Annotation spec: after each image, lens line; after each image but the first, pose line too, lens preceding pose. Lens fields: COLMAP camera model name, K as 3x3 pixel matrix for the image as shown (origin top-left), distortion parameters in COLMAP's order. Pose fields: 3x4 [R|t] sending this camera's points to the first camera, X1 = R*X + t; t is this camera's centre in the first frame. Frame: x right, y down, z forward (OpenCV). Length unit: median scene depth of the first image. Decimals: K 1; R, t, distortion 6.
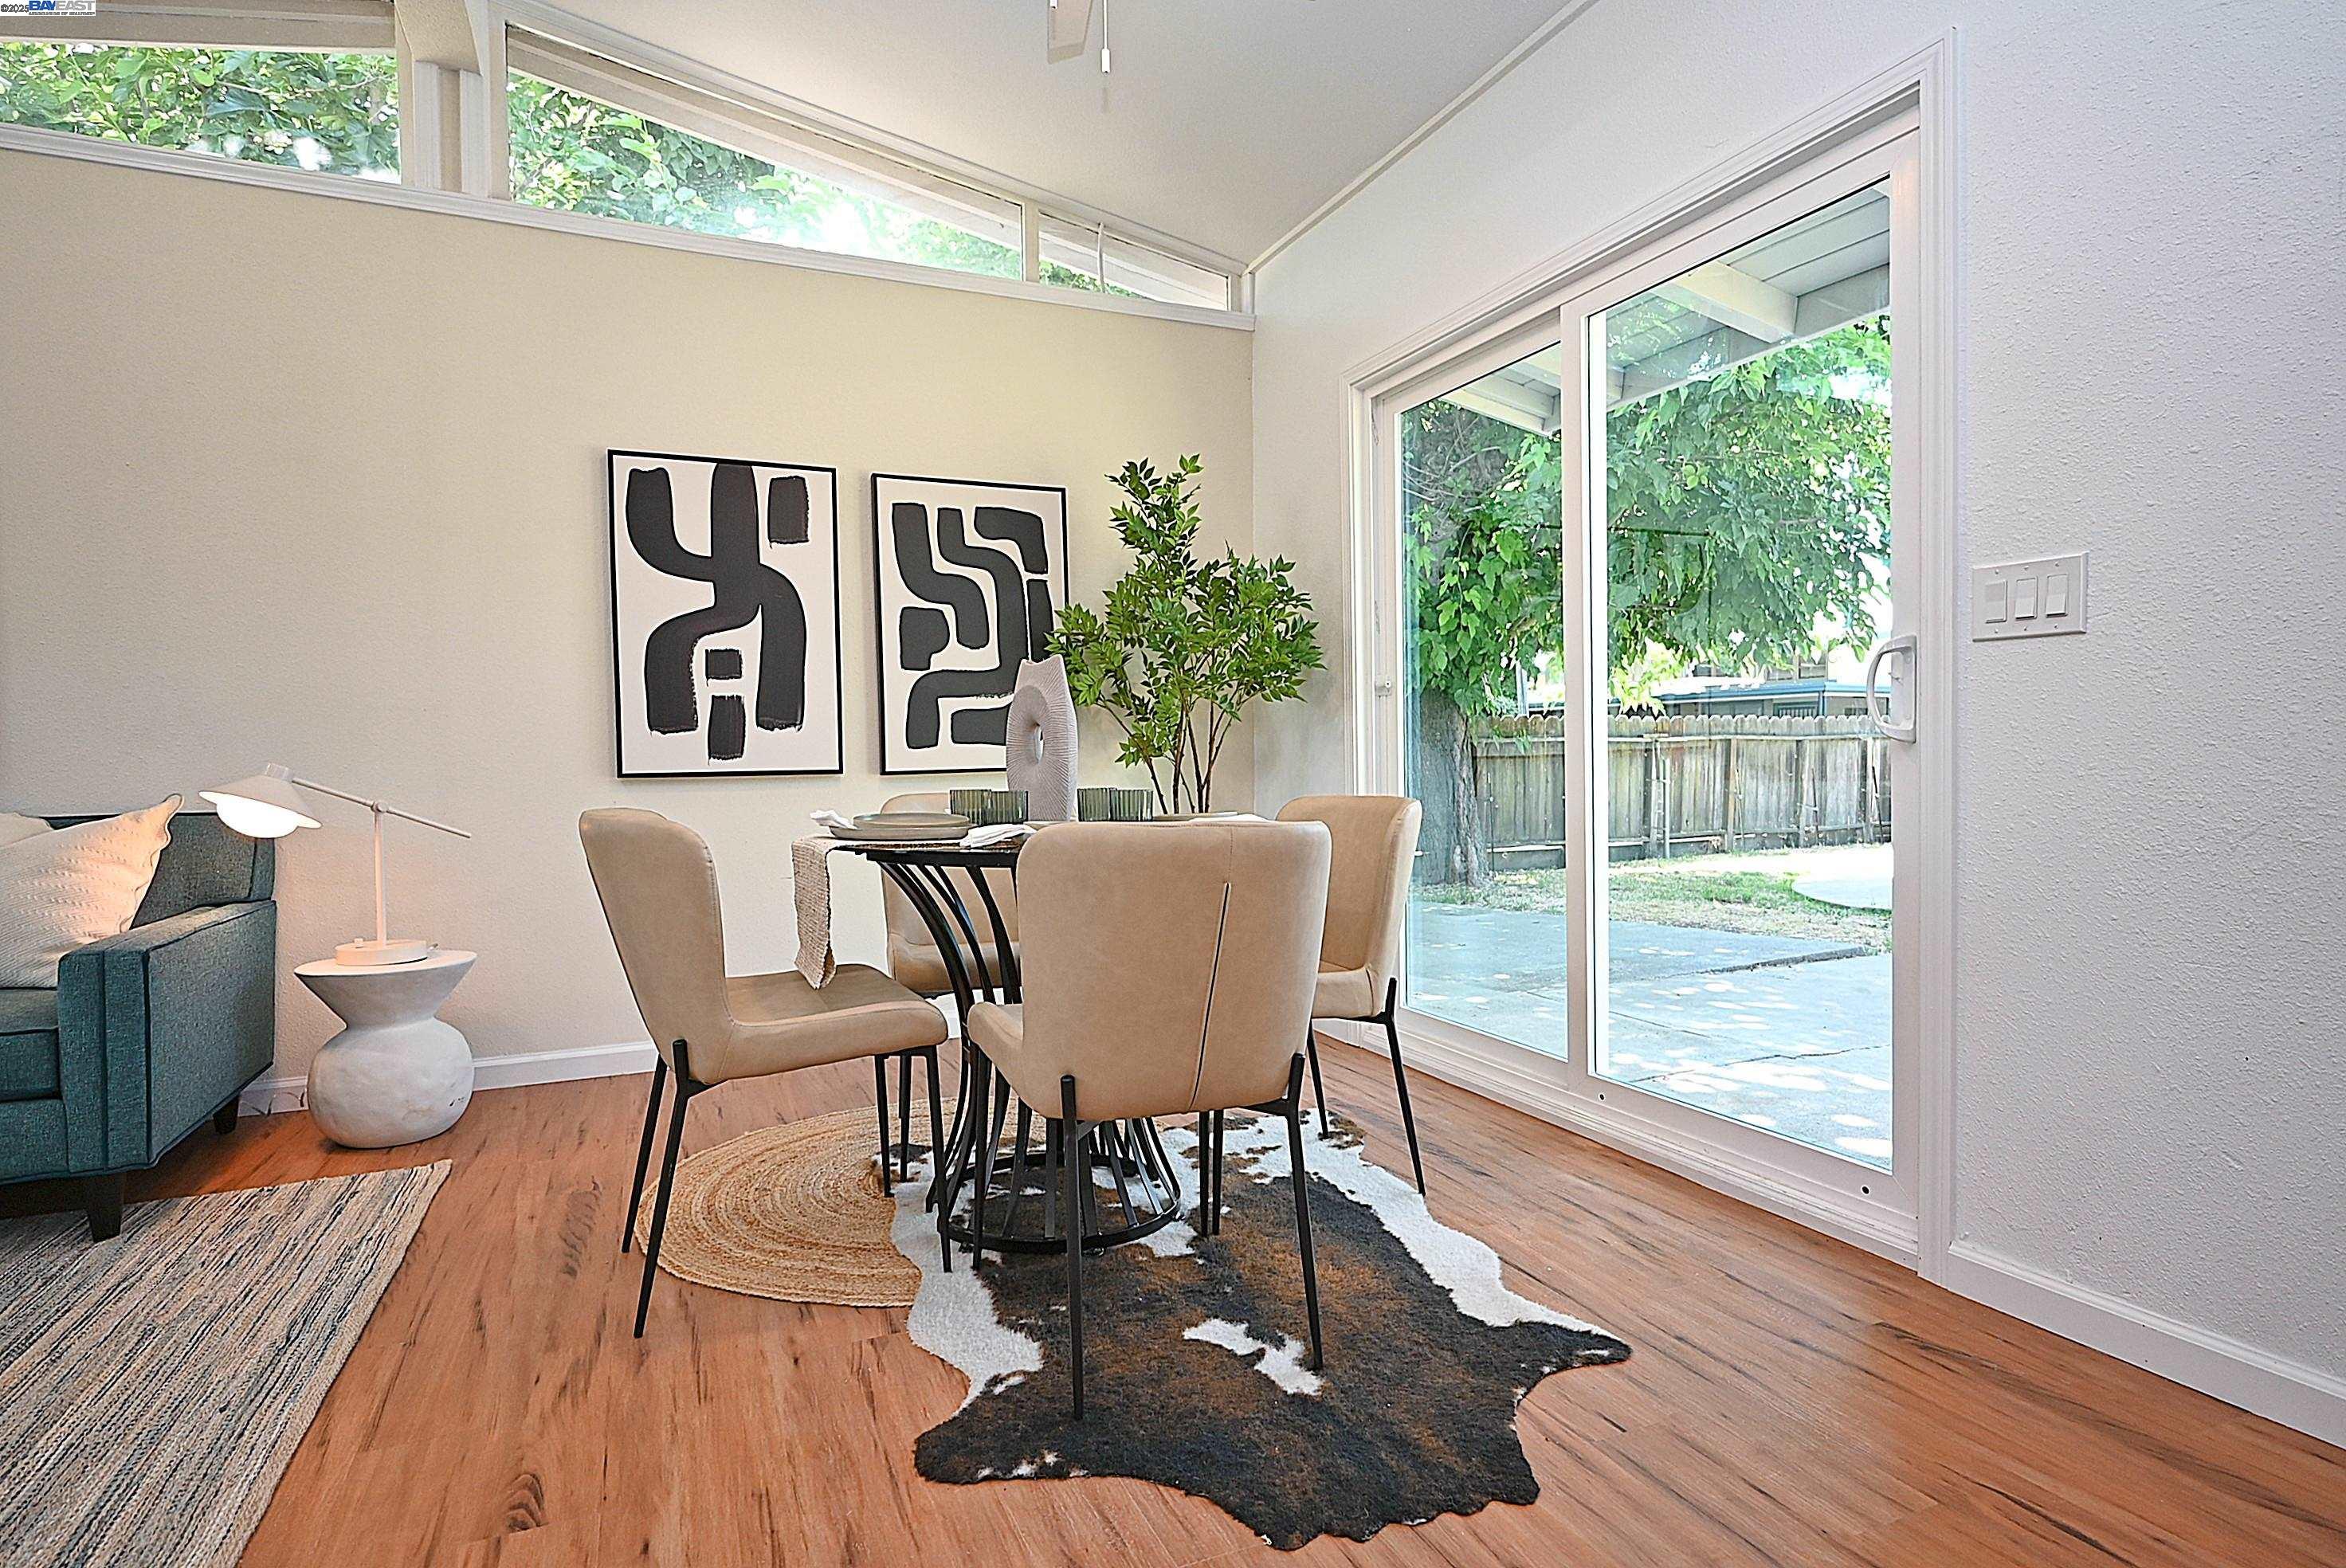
lens RADIAL K [[1192.0, 0, 1172.3], [0, 1192.0, 781.7], [0, 0, 1]] dist [-0.004638, 0.001007]
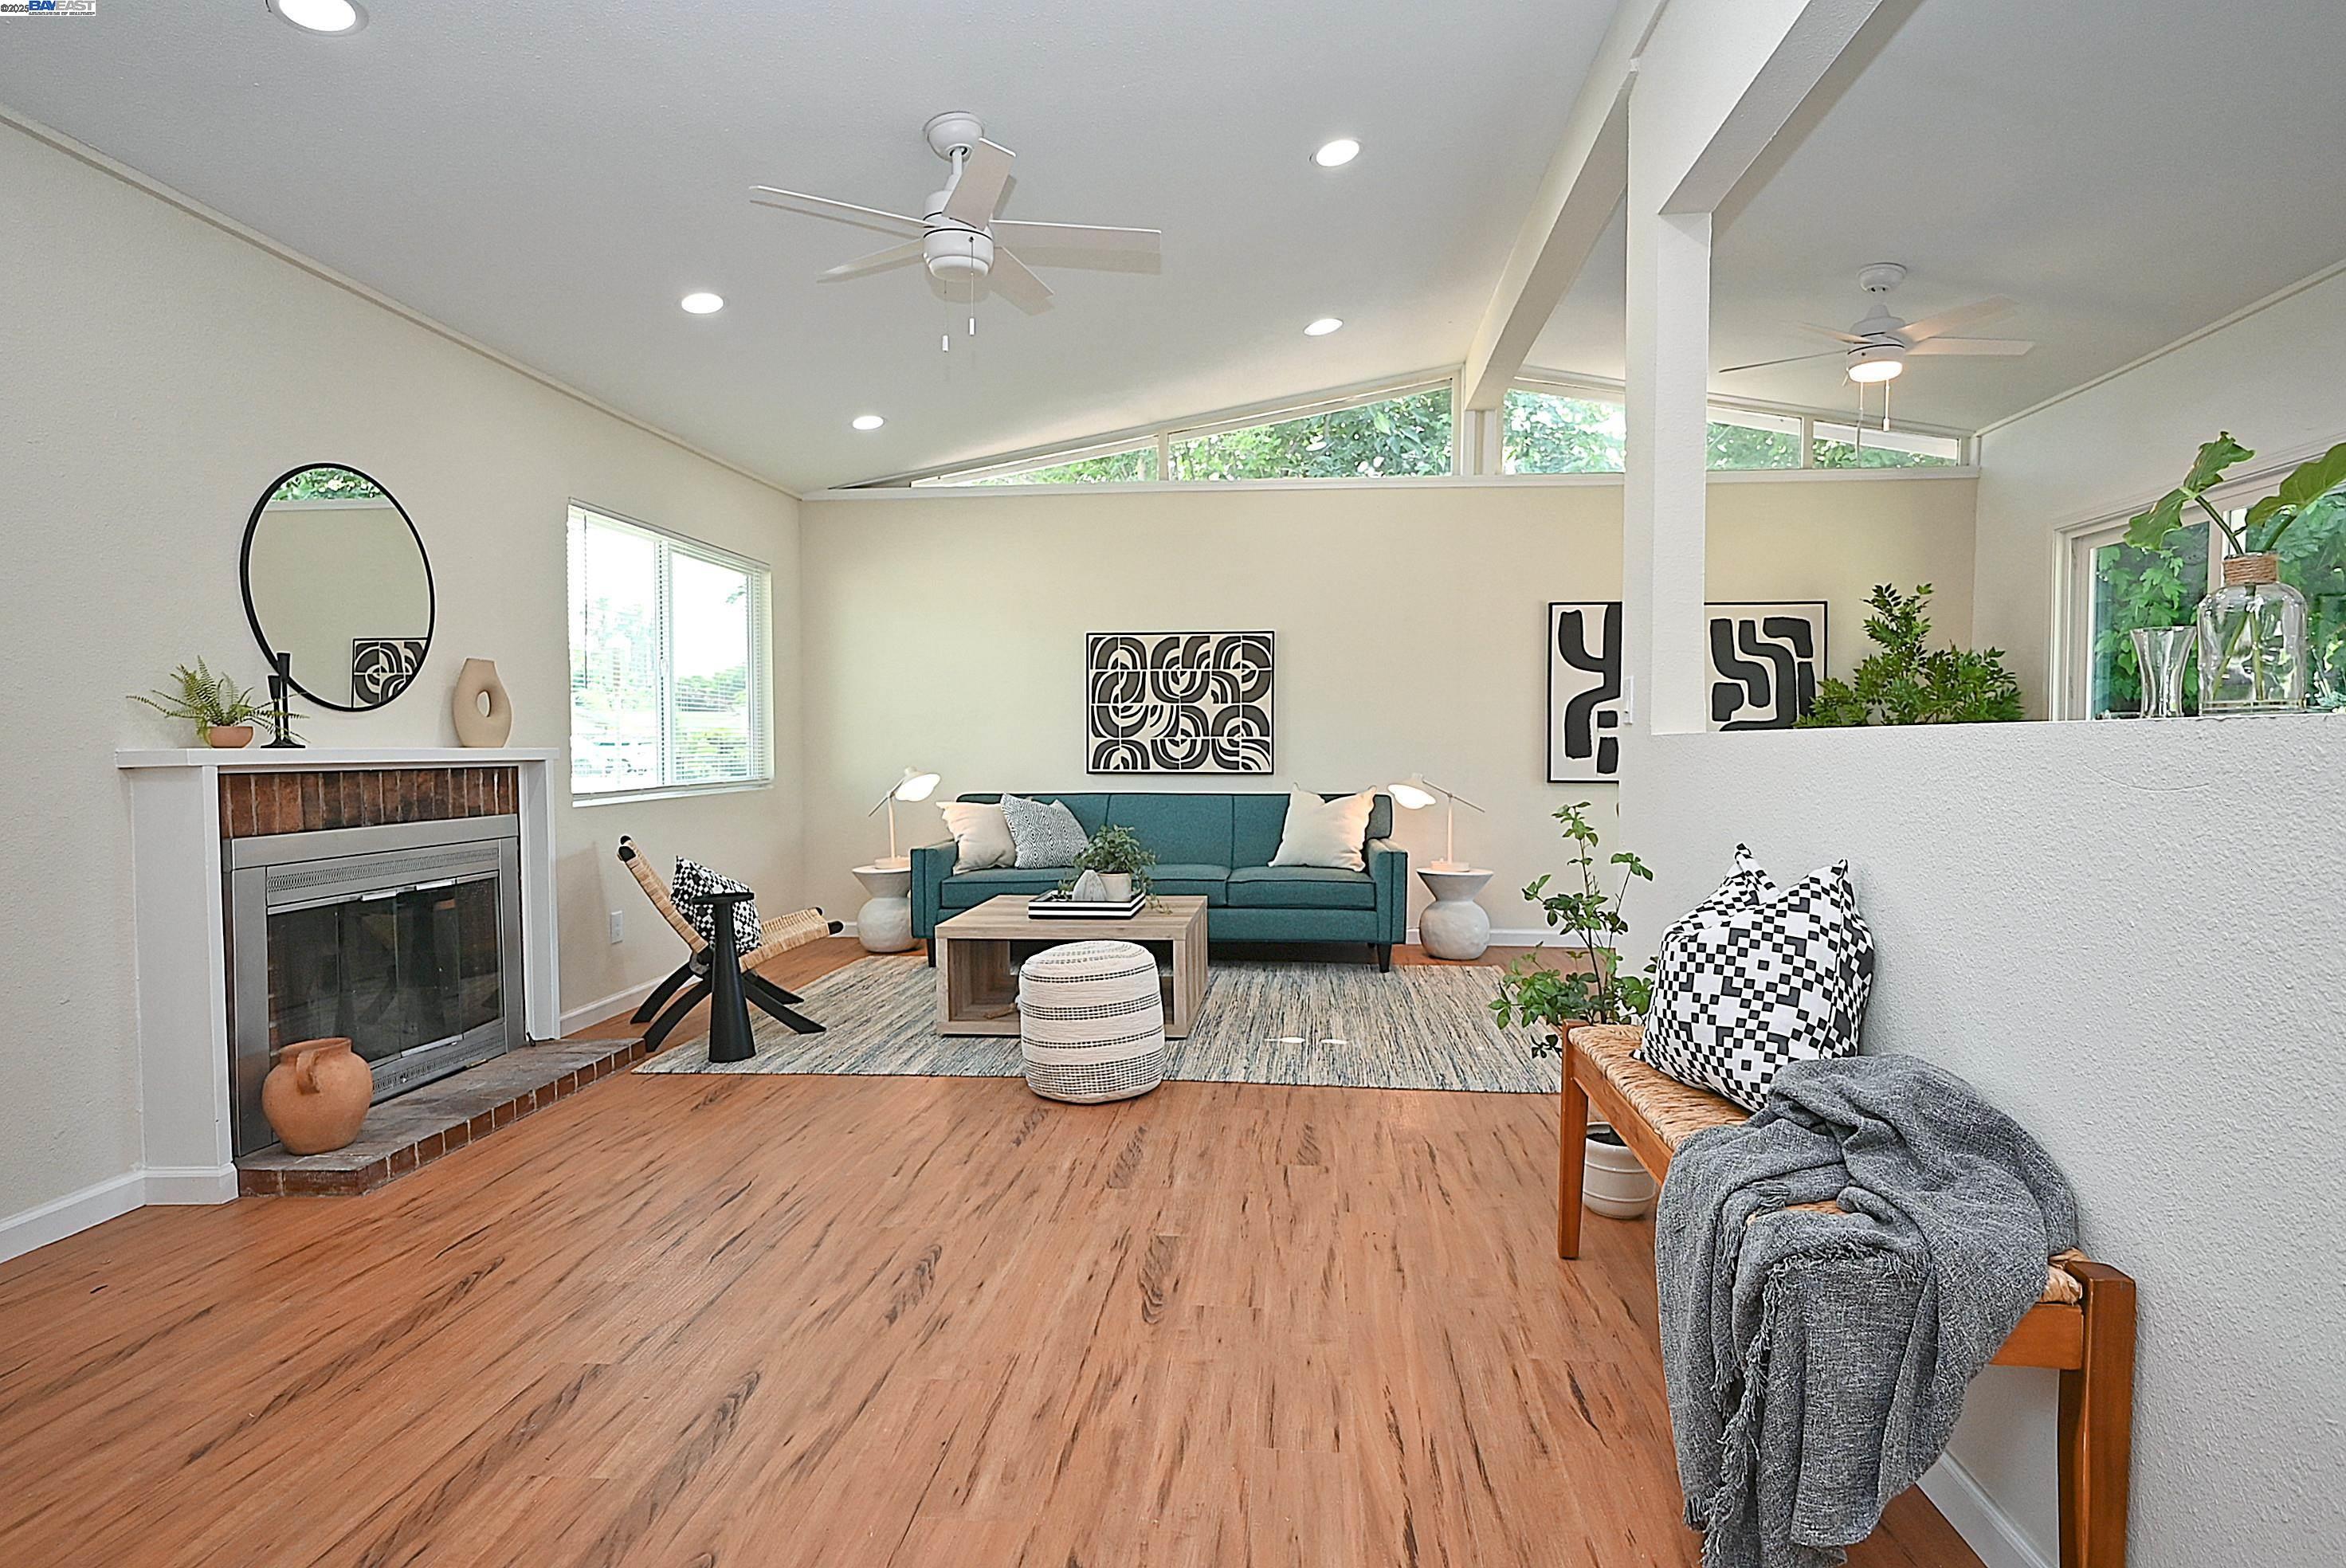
lens RADIAL K [[1209.2, 0, 1175.6], [0, 1209.2, 783.2], [0, 0, 1]] dist [-0.002313, -0.000087]
pose [[0.867903, 0.032346, -0.495680, -0.041939], [-0.028540, 0.999476, 0.015249, -0.013239], [0.495914, 0.000912, 0.868371, -0.813268]]
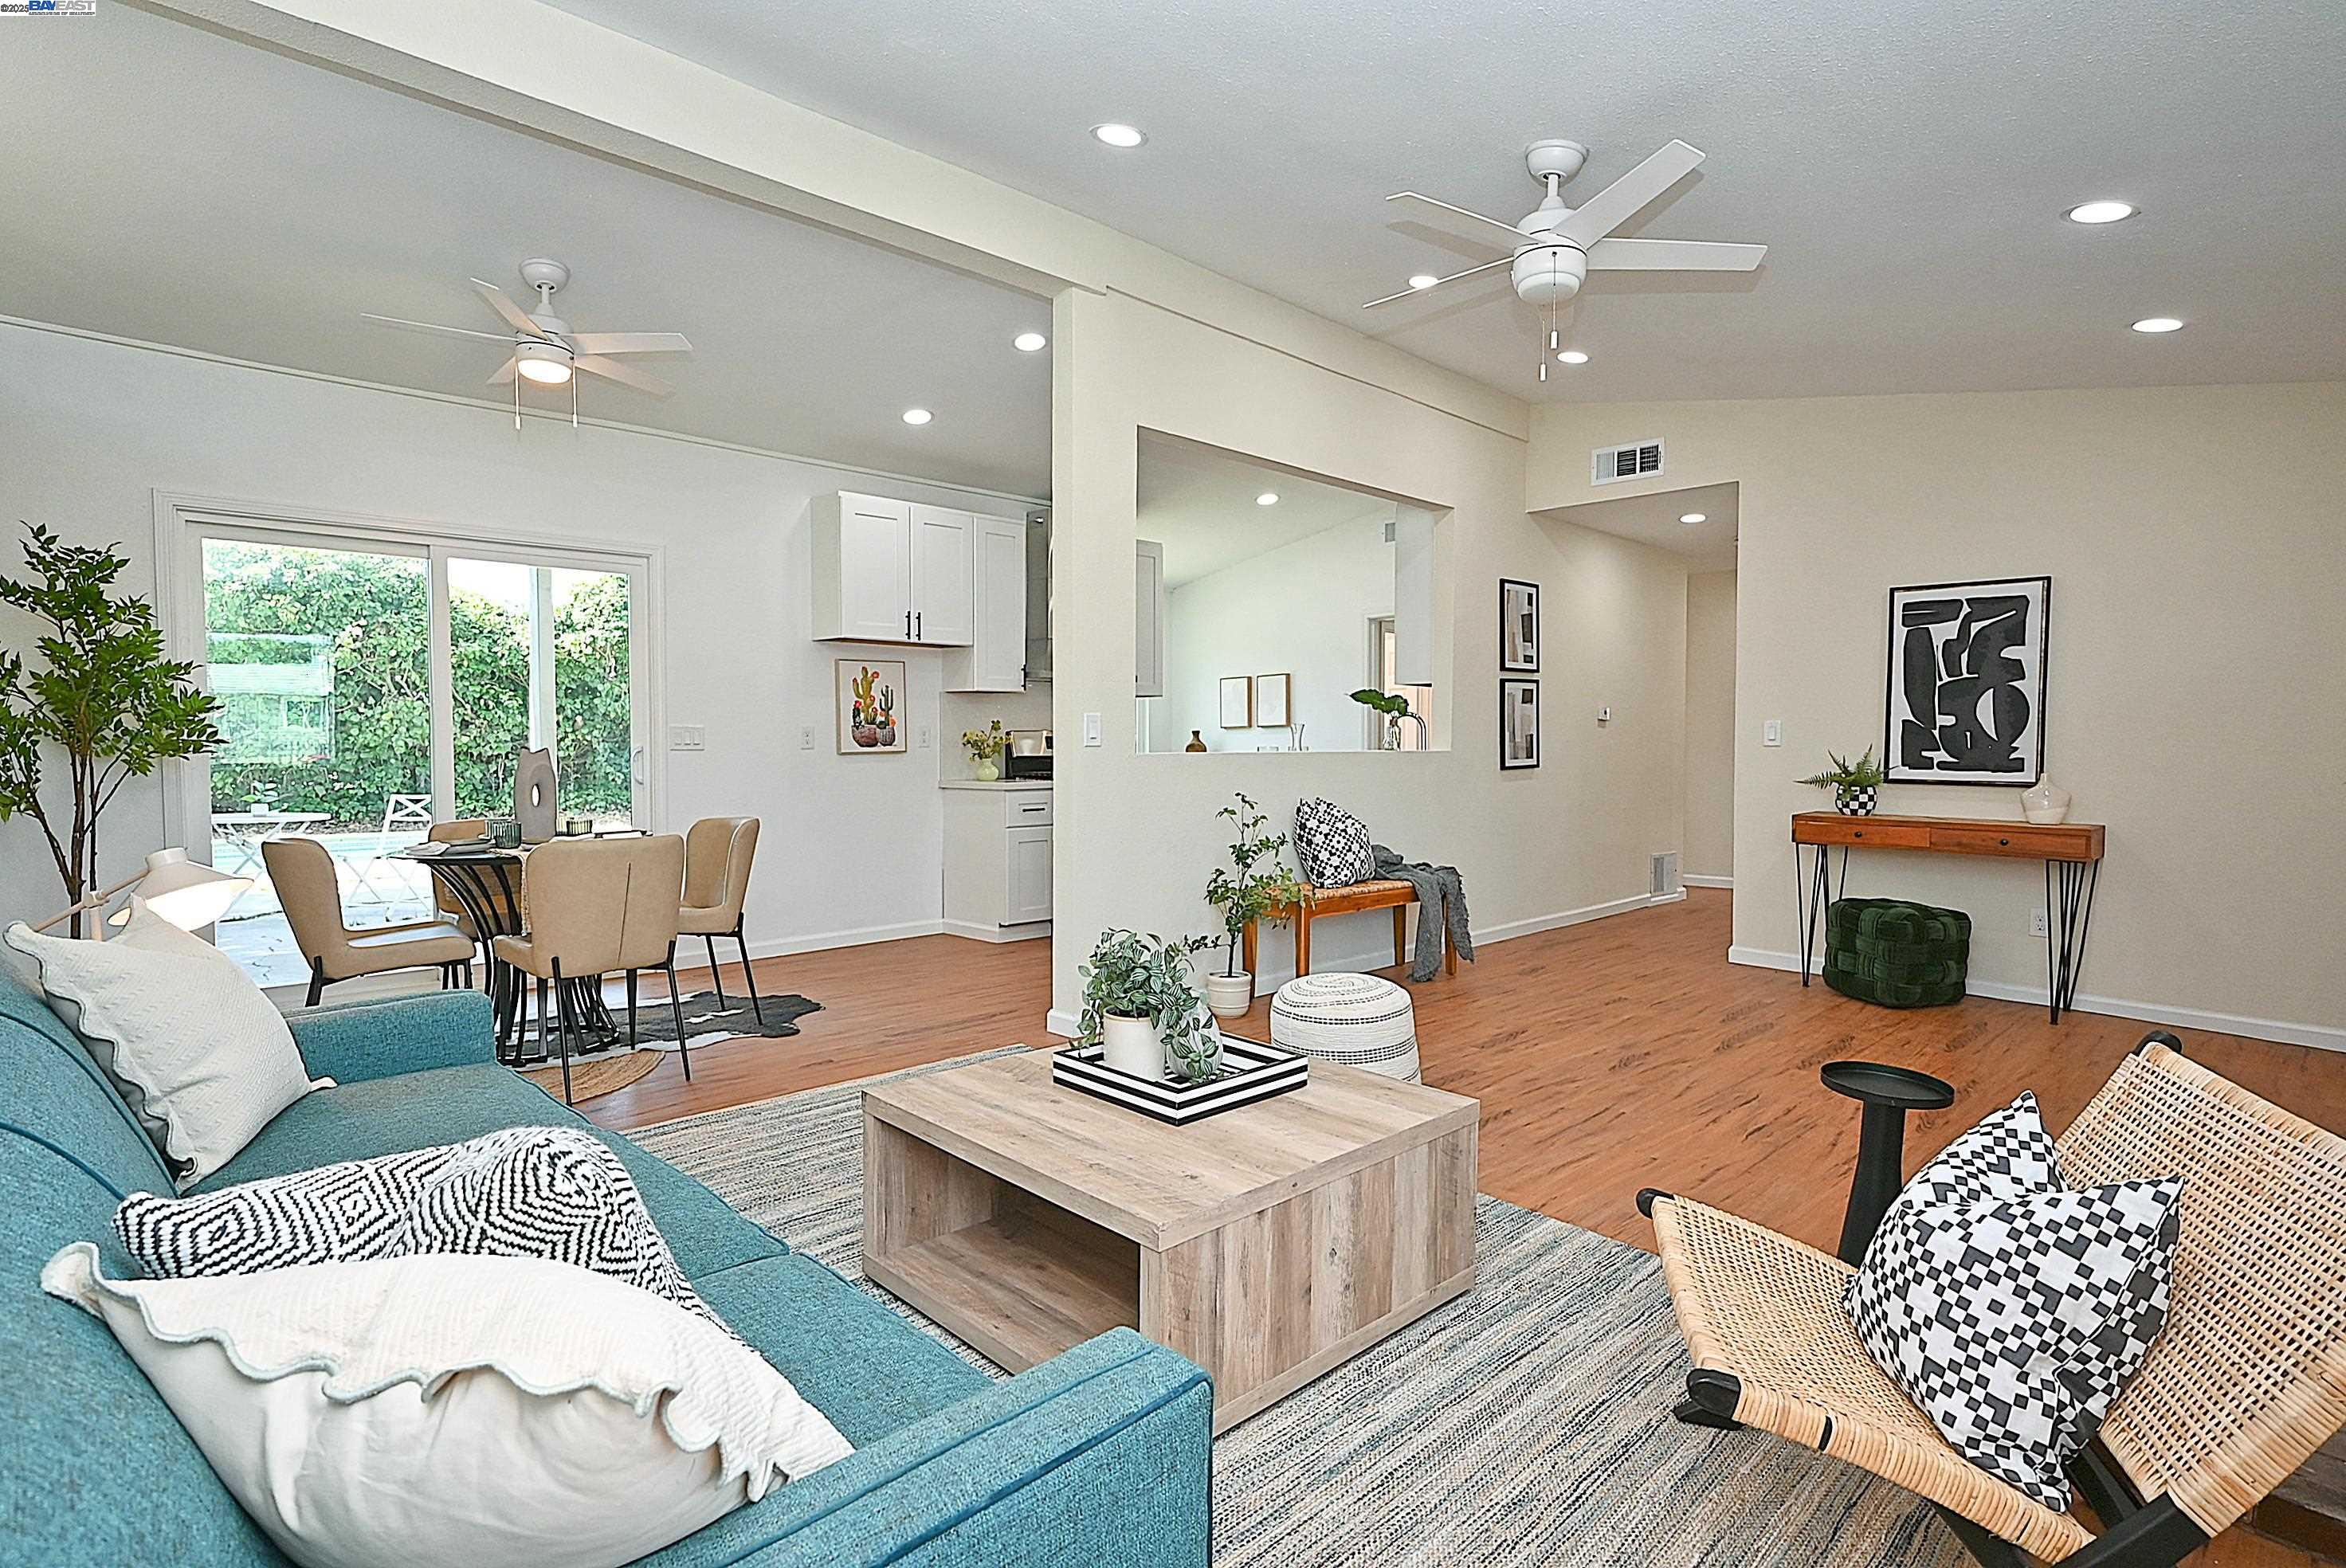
lens RADIAL K [[1181.3, 0, 1171.1], [0, 1181.3, 785.2], [0, 0, 1]] dist [-0.003201, 0.000838]
pose [[-0.347105, -0.024861, 0.937497, -1.356001], [0.028990, 0.998886, 0.037222, -0.055023], [-0.937378, 0.040098, -0.345998, 0.452958]]
